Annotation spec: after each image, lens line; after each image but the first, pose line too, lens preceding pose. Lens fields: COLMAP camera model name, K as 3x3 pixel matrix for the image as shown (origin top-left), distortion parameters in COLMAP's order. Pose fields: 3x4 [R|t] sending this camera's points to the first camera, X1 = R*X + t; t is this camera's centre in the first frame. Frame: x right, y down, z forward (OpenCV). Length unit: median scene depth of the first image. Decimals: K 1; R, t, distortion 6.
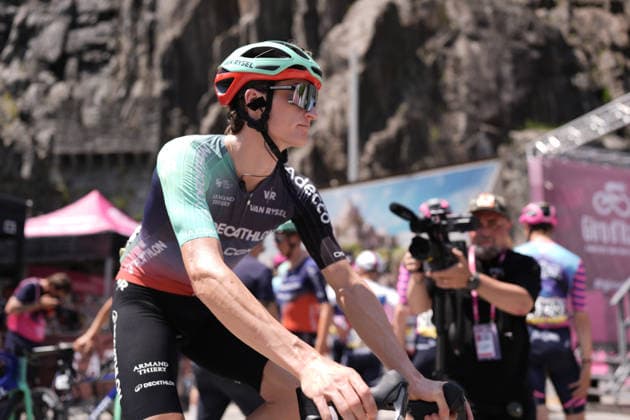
lens RADIAL K [[566.4, 0, 316.3], [0, 566.4, 217.5], [0, 0, 1]] dist [-0.009296, 0.003722]
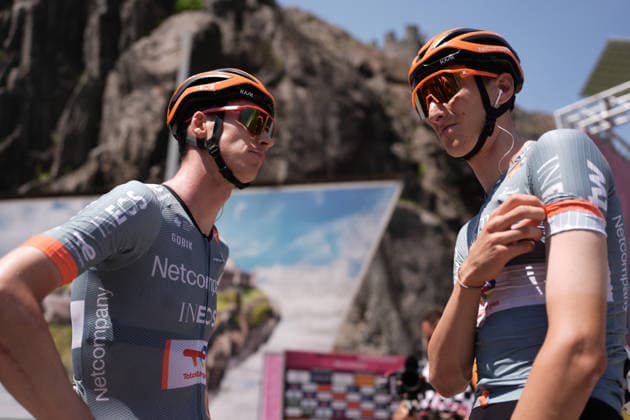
lens RADIAL K [[596.8, 0, 315.0], [0, 596.8, 210.0], [0, 0, 1]] dist [-0.006476, -0.000673]
pose [[0.916416, 0.136643, 0.376178, -0.028854], [-0.080824, 0.983732, -0.160433, 0.030770], [-0.391981, 0.116620, 0.912552, 0.147288]]
